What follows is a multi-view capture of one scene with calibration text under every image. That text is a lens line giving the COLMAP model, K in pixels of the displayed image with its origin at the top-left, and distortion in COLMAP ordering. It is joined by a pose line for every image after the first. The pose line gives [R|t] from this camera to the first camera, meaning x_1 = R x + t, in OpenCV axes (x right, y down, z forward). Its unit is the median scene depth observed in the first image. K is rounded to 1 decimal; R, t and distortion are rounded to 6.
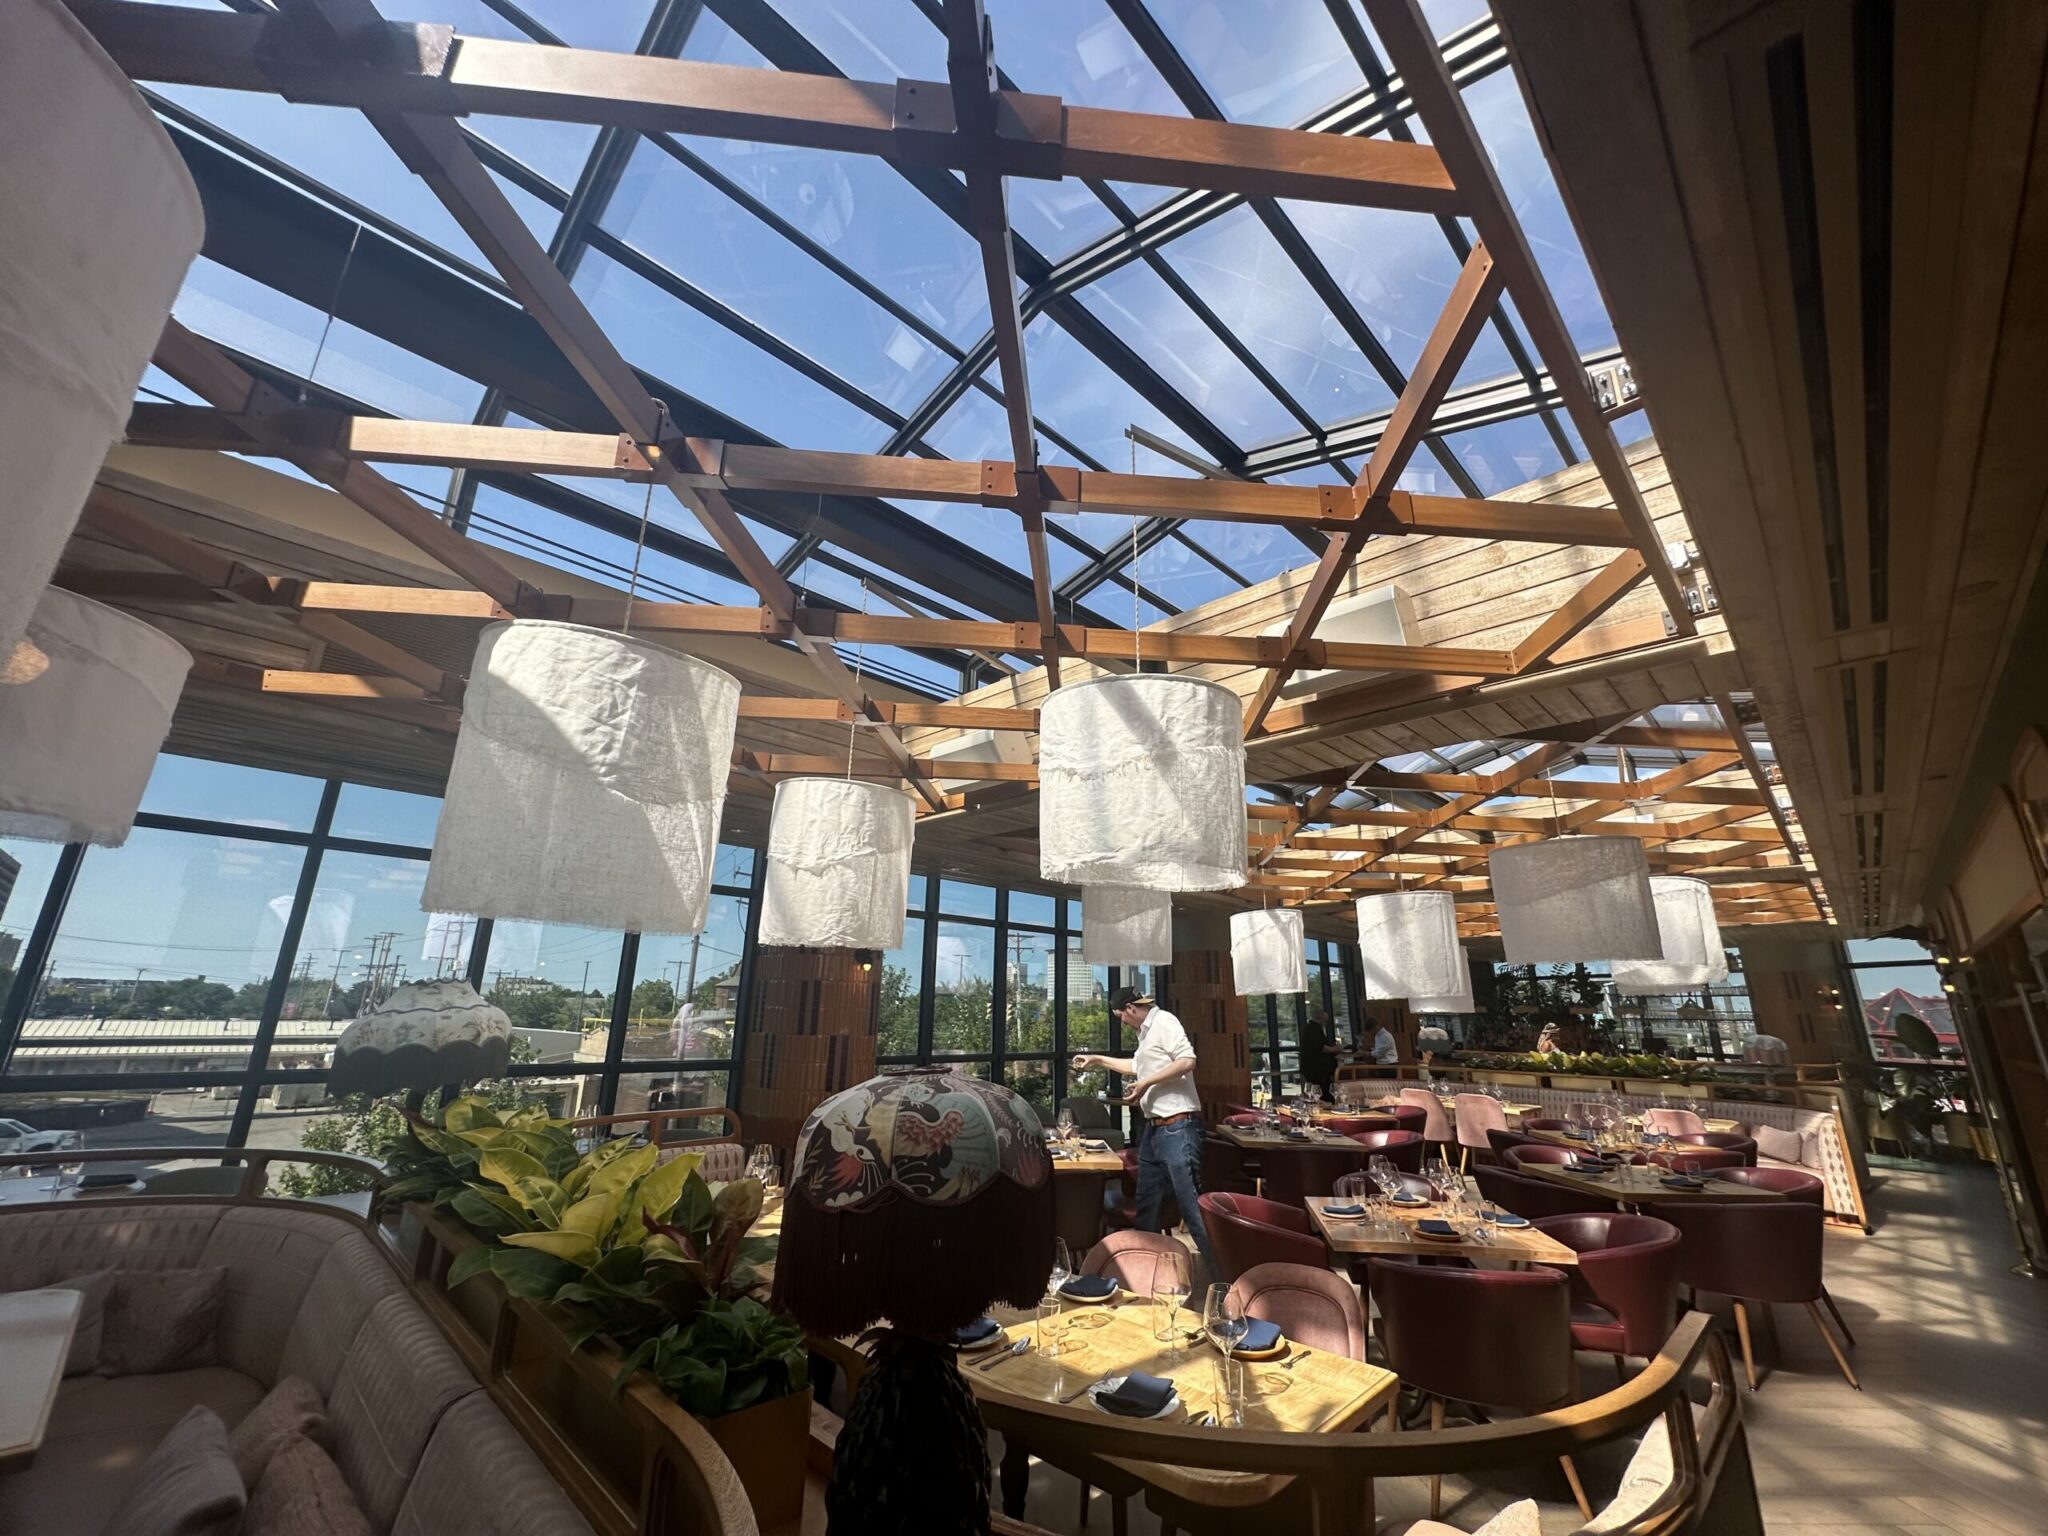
lens RADIAL K [[812.0, 0, 1028.1], [0, 812.0, 768.1], [0, 0, 1]] dist [-0.006631, 0.001076]
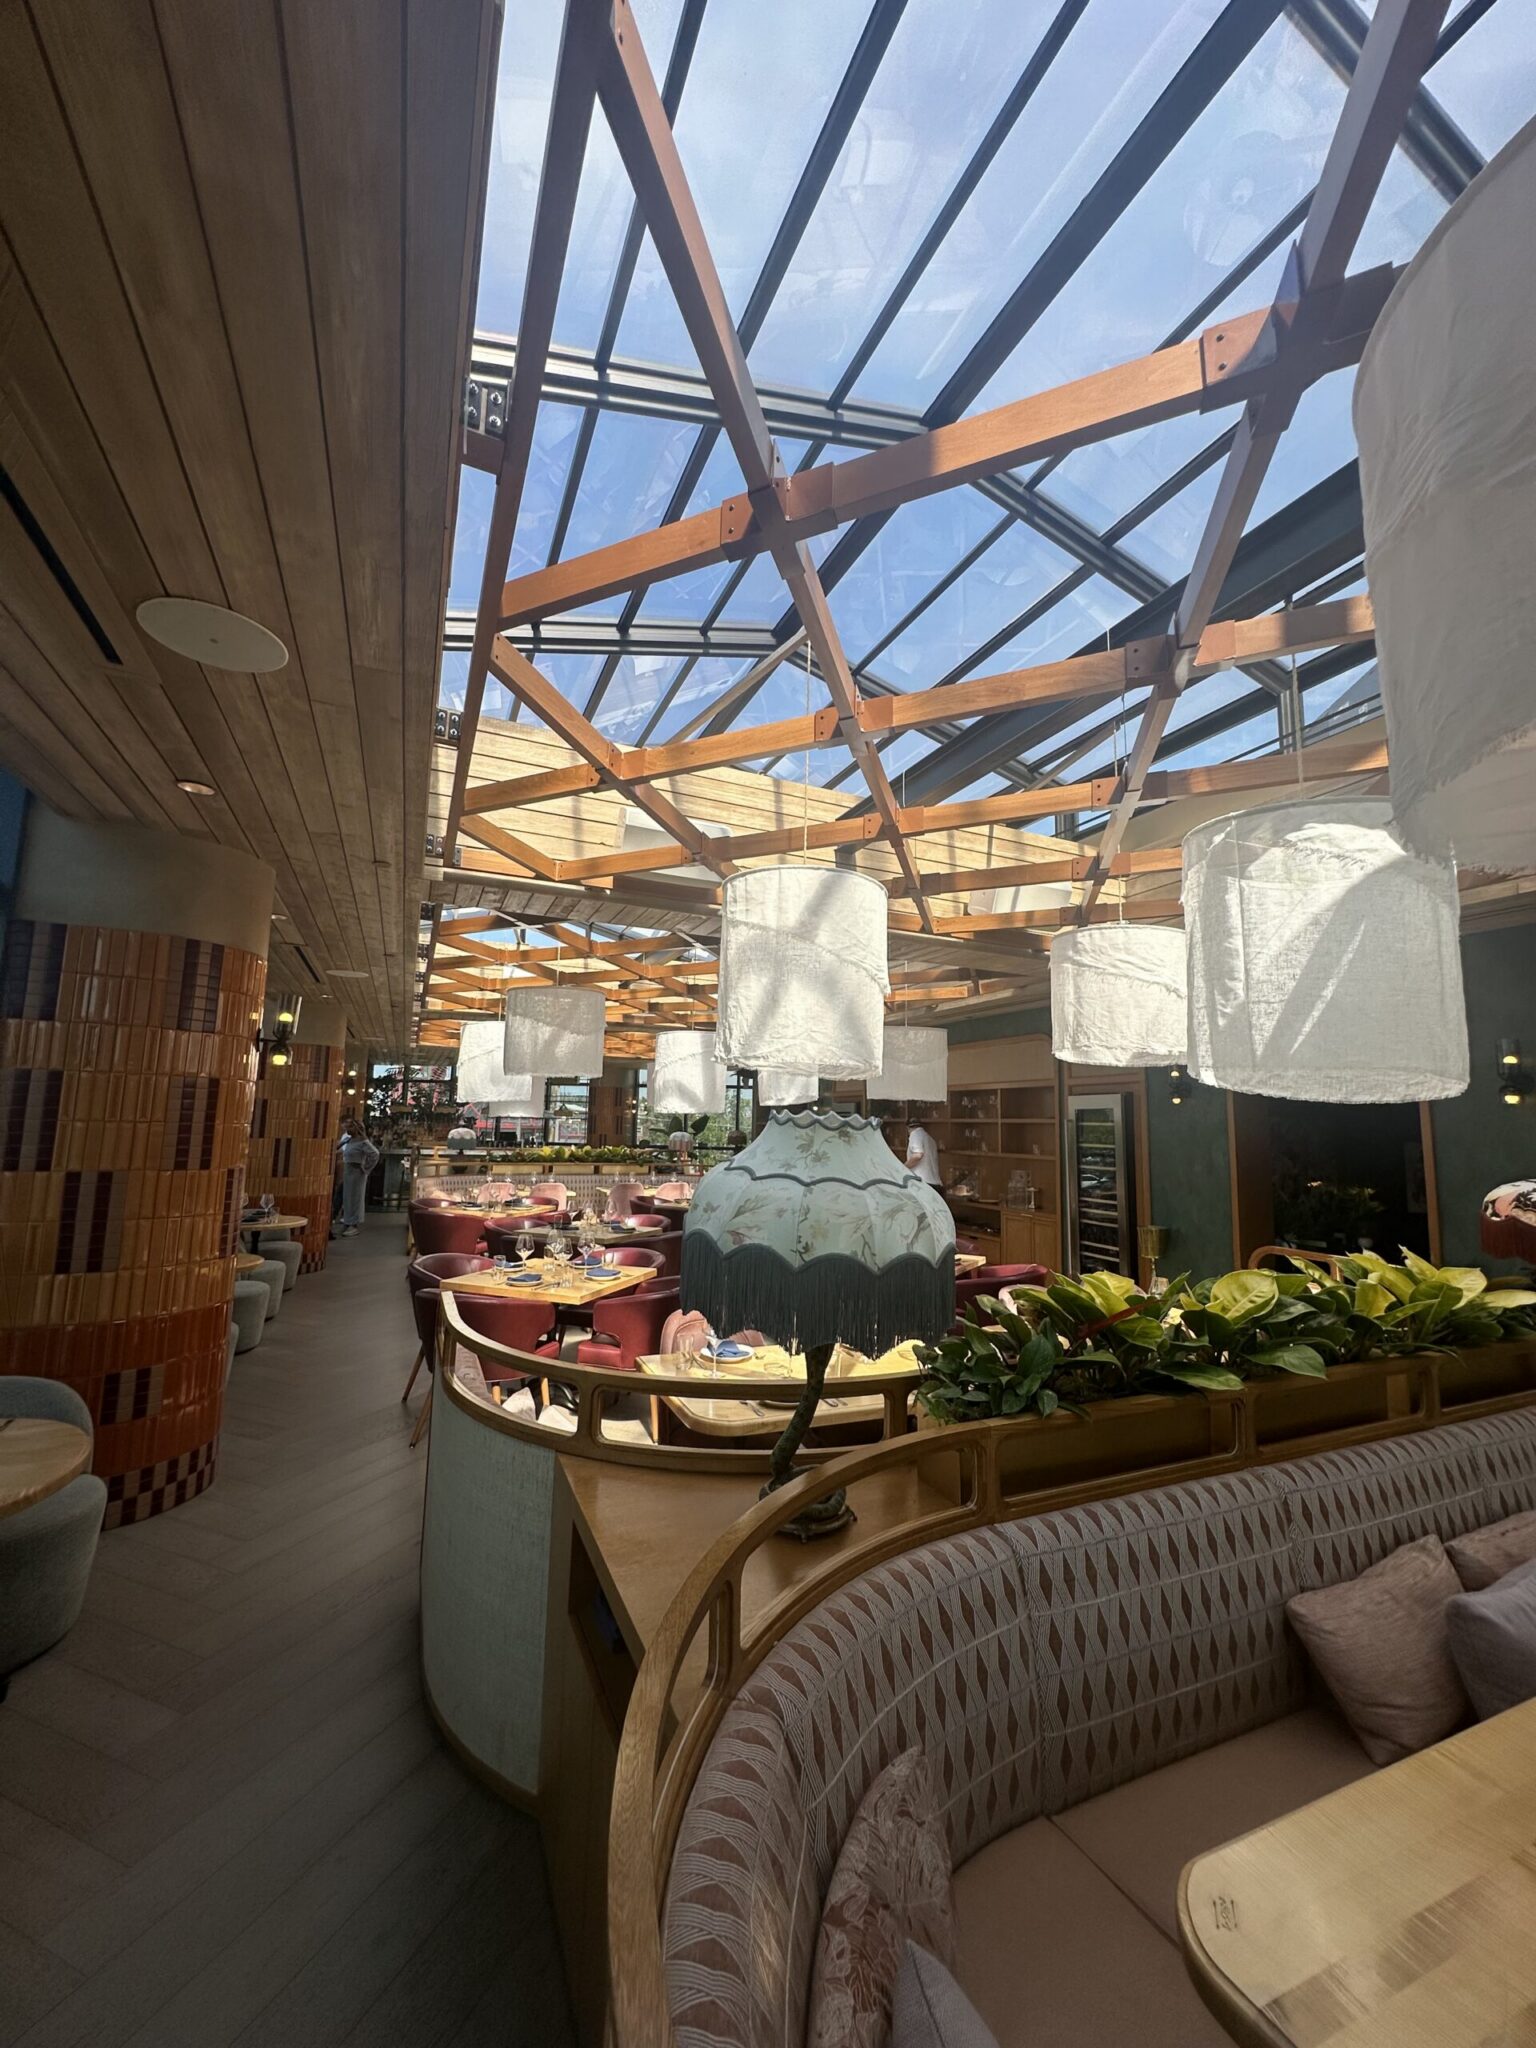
lens RADIAL K [[812.0, 0, 771.8], [0, 812.0, 1025.8], [0, 0, 1]] dist [-0.006631, 0.001076]
pose [[0.368852, 0.102608, 0.923807, -1.277828], [-0.284019, 0.958794, 0.006907, 0.215326], [-0.885032, -0.264926, 0.382796, 0.860147]]
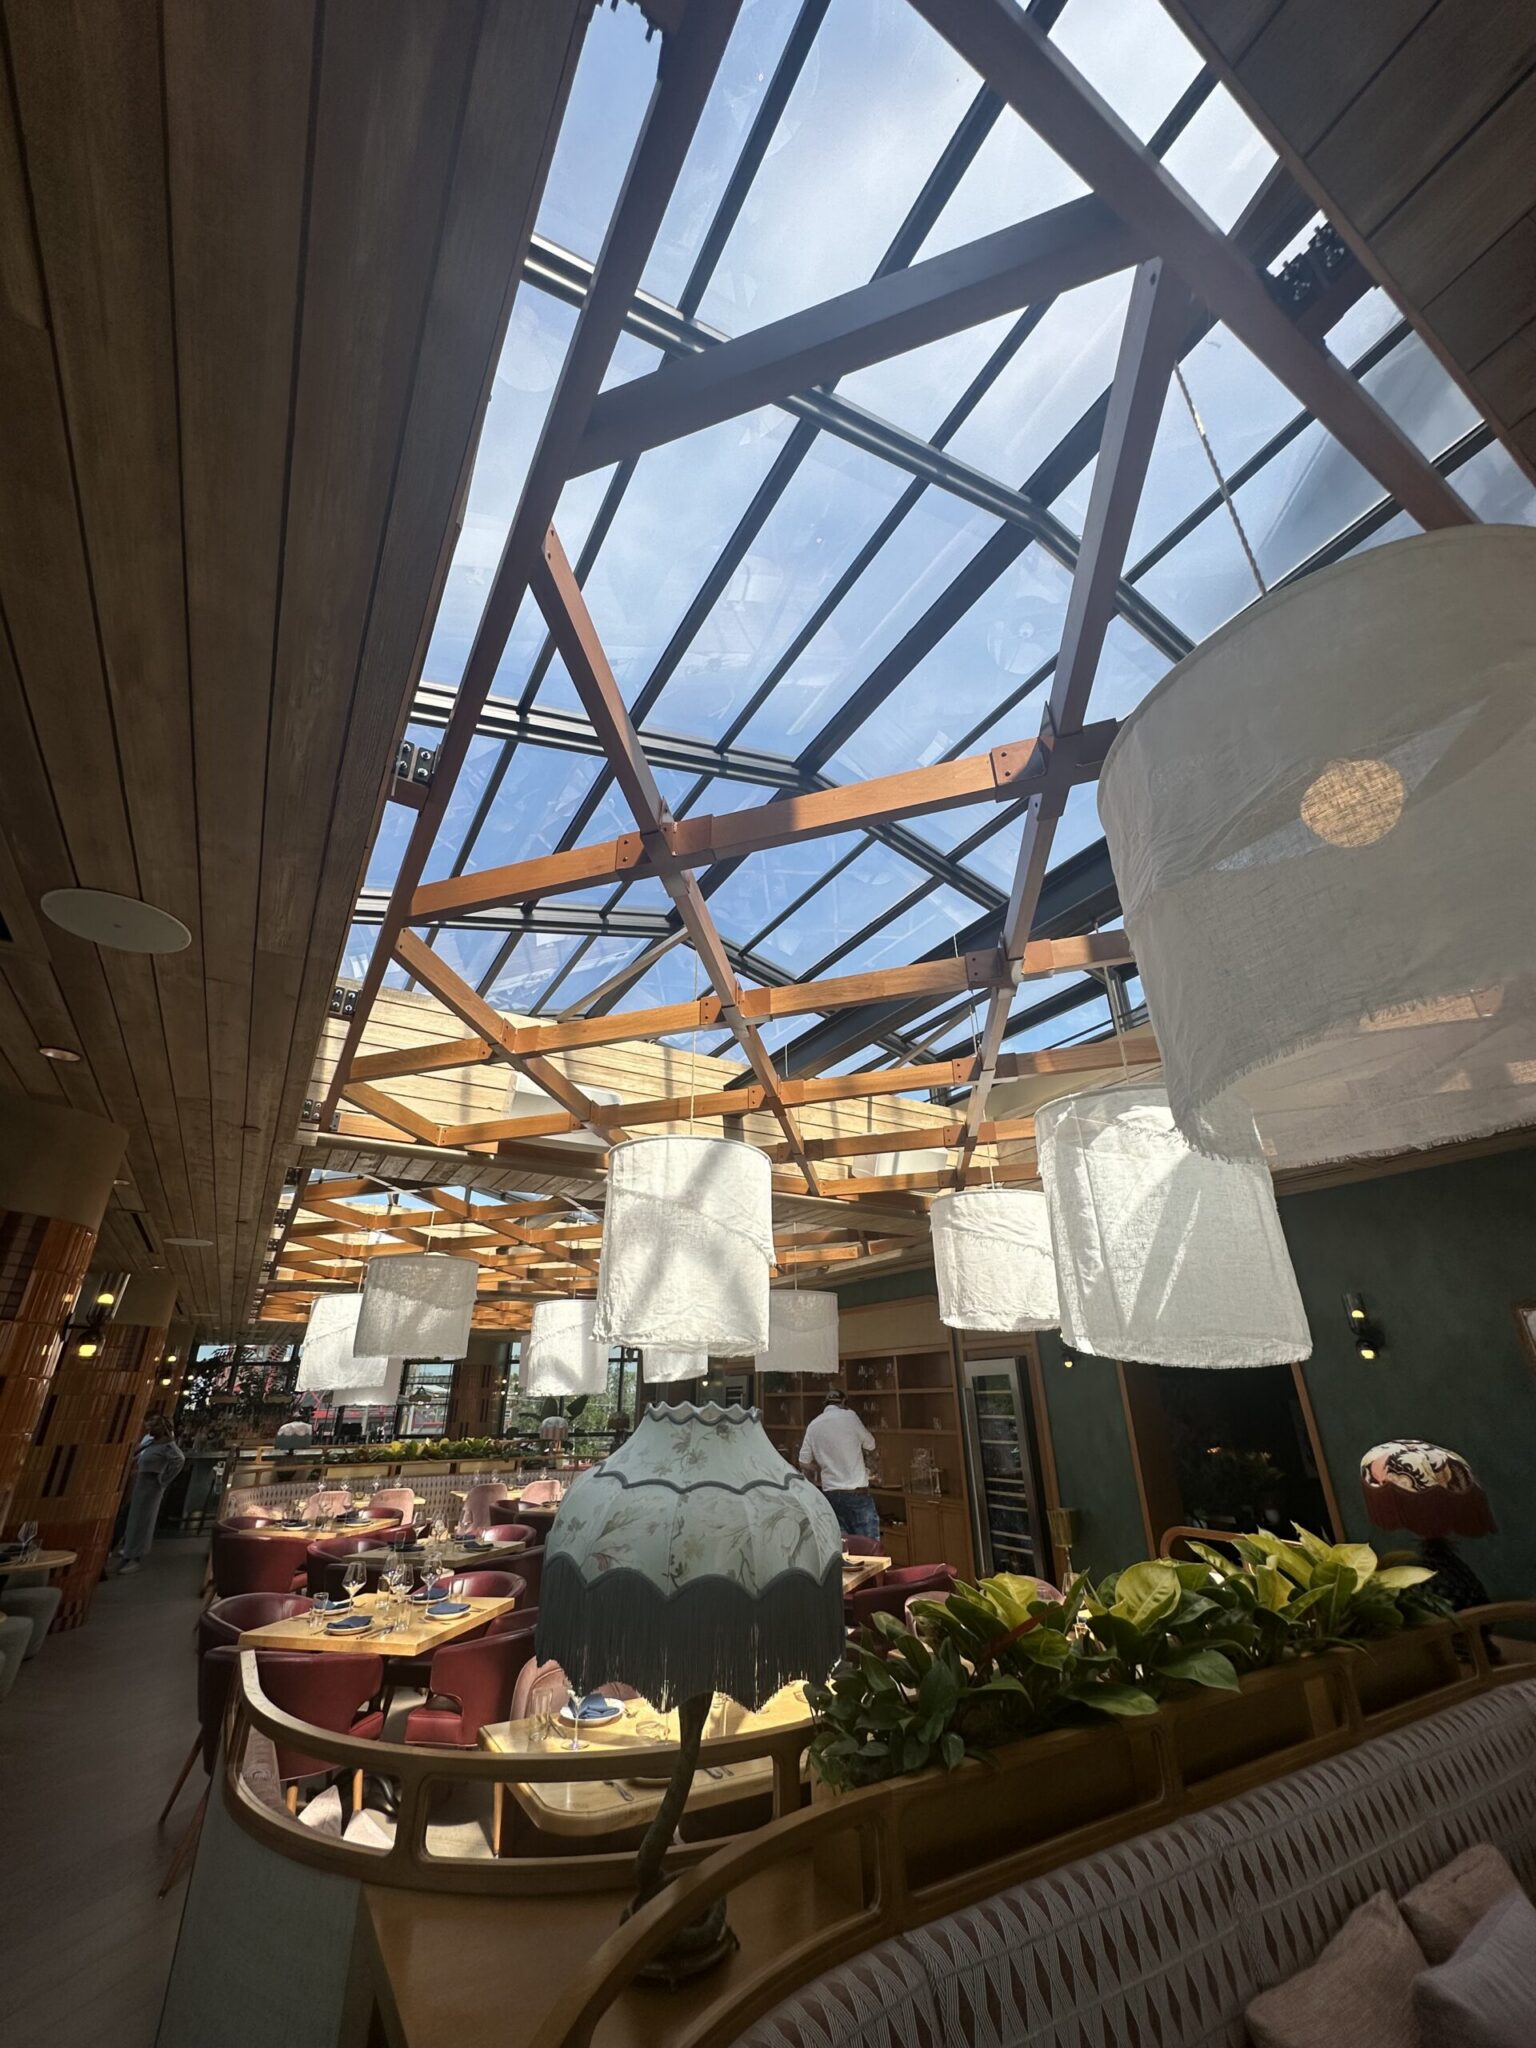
lens RADIAL K [[812.0, 0, 769.9], [0, 812.0, 1026.7], [0, 0, 1]] dist [-0.006631, 0.001076]
pose [[0.250962, 0.385392, 0.887970, -1.302855], [-0.263446, 0.909894, -0.320451, 0.199591], [-0.931458, -0.153511, 0.329879, 0.846668]]
